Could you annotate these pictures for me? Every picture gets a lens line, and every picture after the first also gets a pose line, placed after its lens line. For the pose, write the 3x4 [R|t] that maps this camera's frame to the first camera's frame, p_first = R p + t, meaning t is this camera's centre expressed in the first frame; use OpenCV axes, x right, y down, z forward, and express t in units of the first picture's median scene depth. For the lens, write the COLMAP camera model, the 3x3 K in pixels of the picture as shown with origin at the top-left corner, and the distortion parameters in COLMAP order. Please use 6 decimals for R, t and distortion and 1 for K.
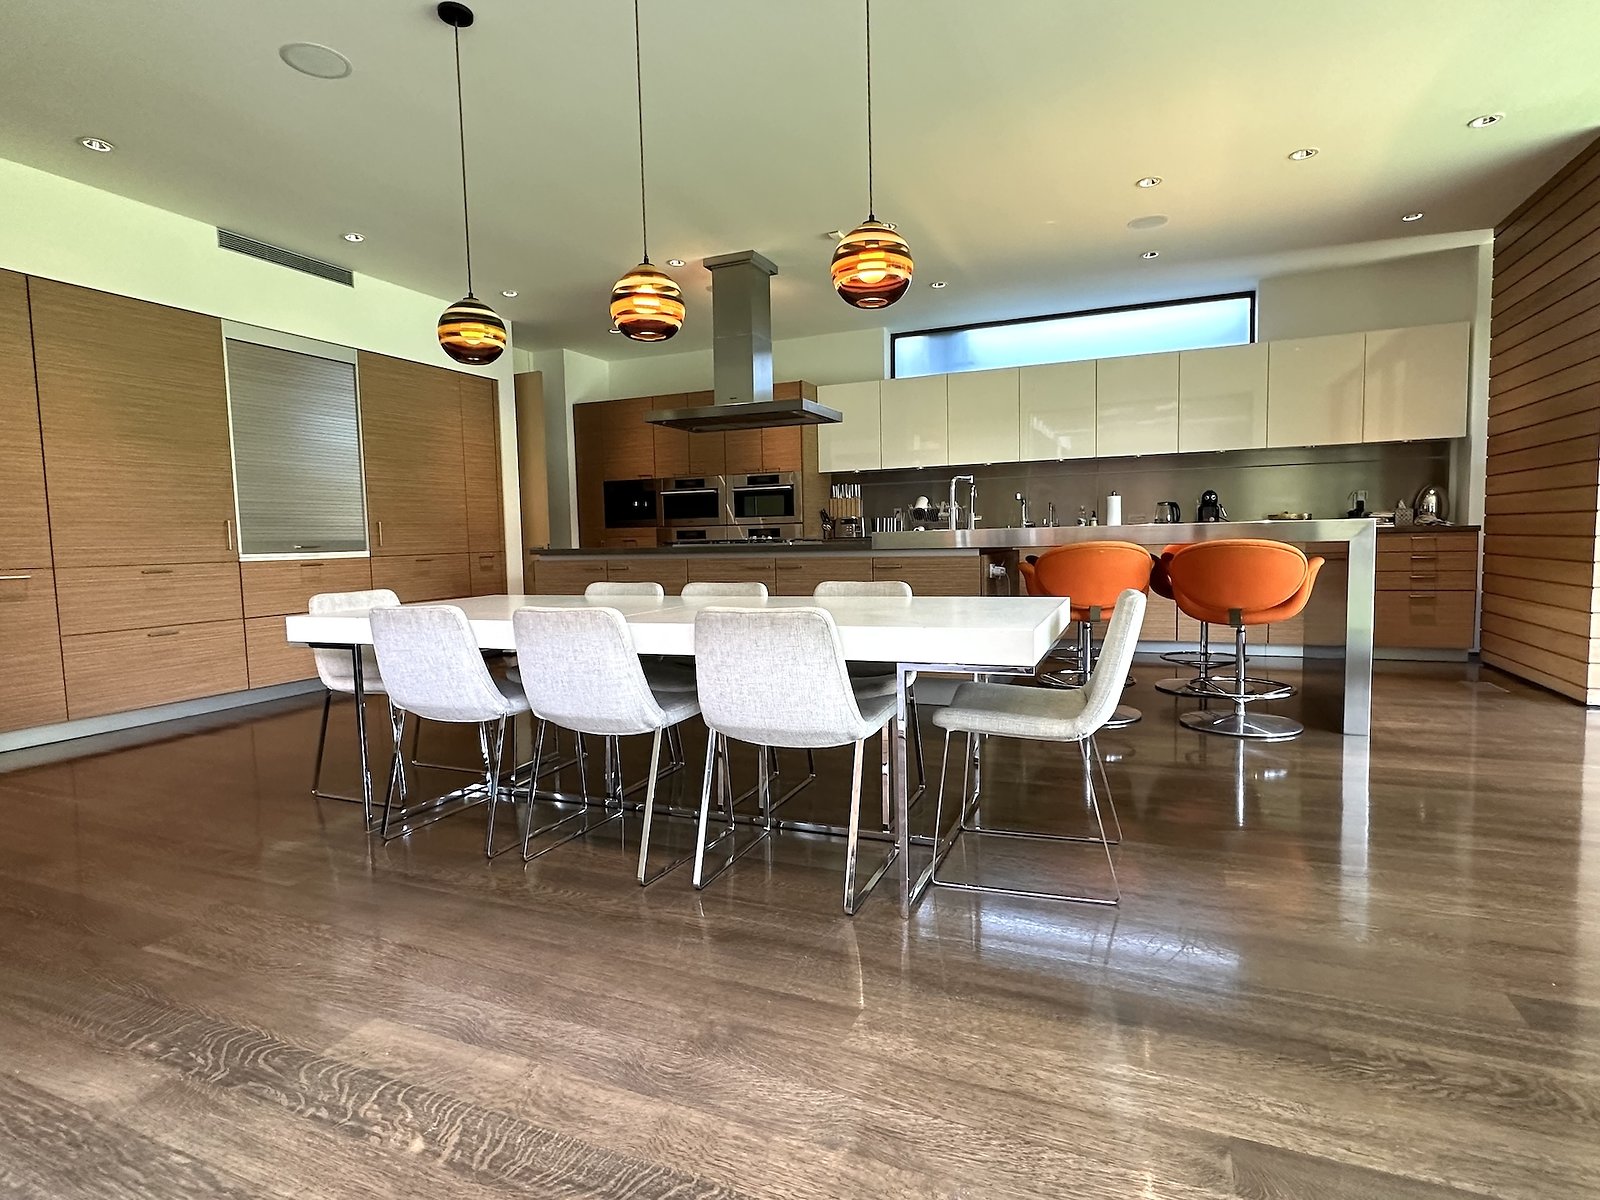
lens RADIAL K [[819.1, 0, 800.0], [0, 819.1, 600.0], [0, 0, 1]] dist [-0.001892, -0.000727]
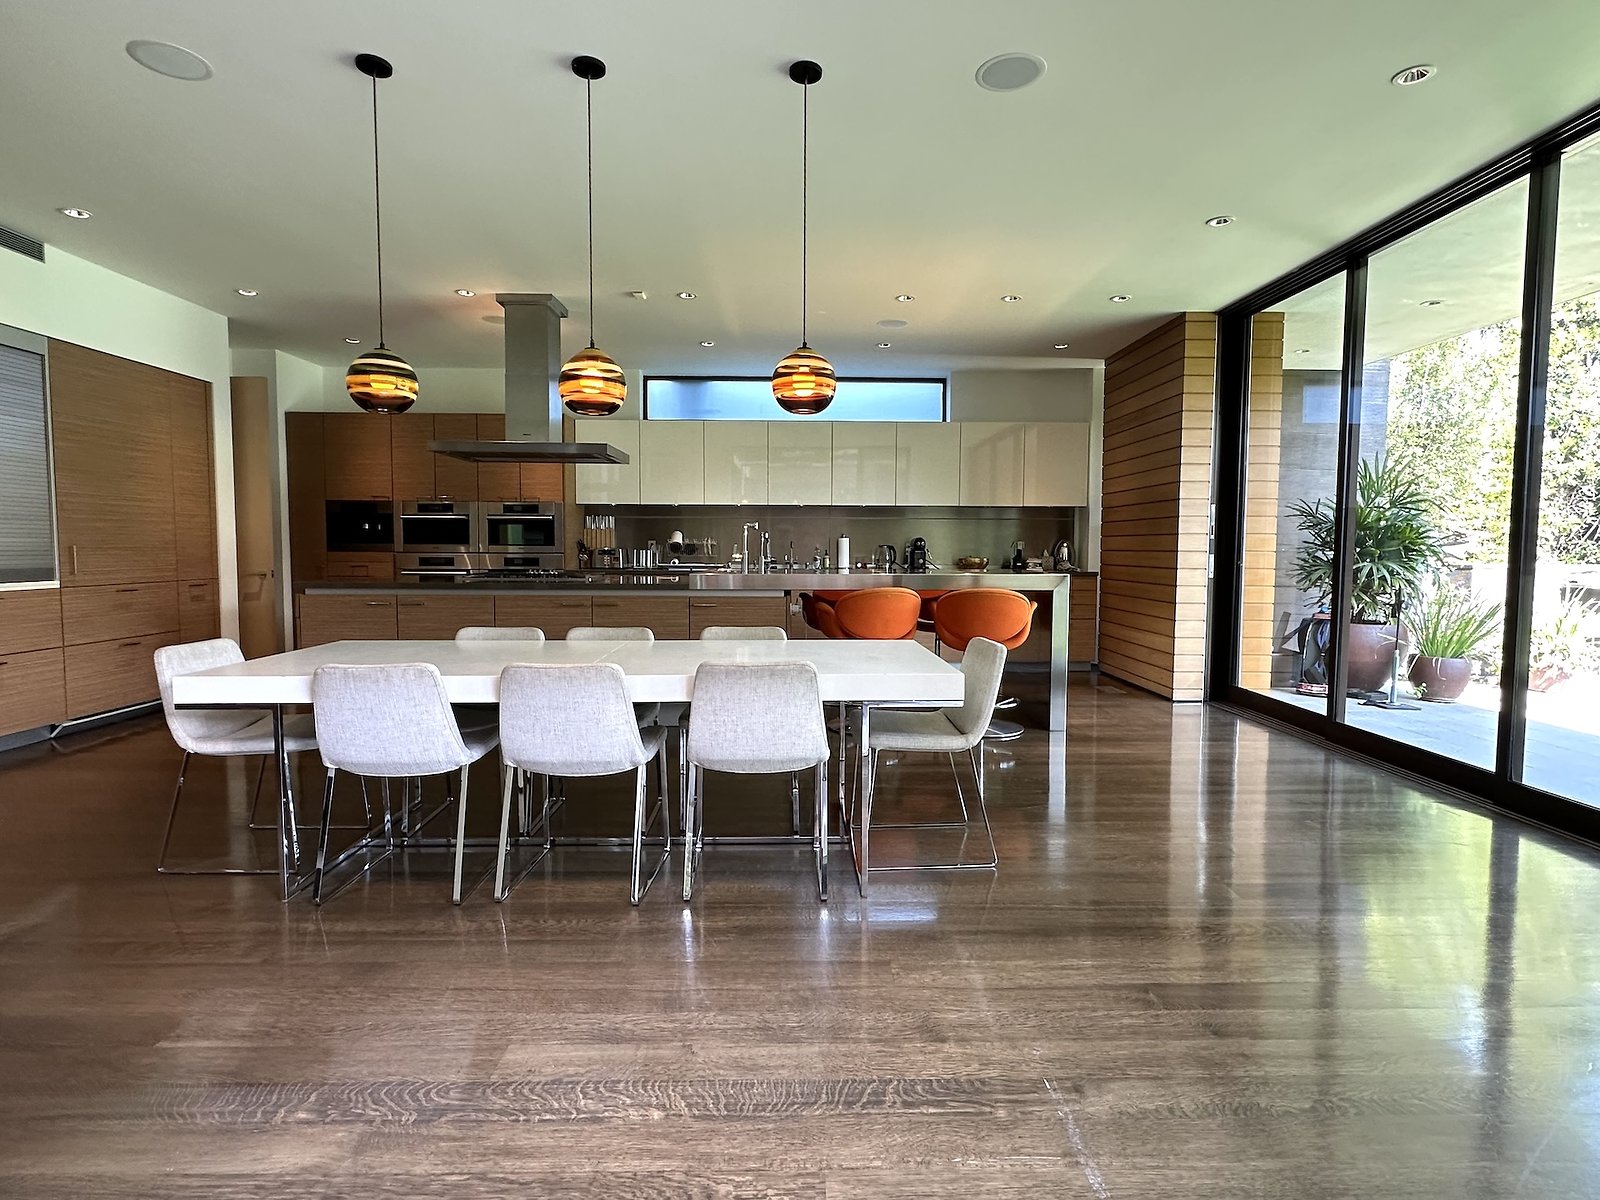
lens RADIAL K [[818.9, 0, 800.0], [0, 818.9, 600.0], [0, 0, 1]] dist [-0.002628, -0.000448]
pose [[0.914588, 0.001390, 0.404384, -0.188350], [0.005797, 0.999846, -0.016548, -0.024096], [-0.404345, 0.017478, 0.914440, -0.060511]]
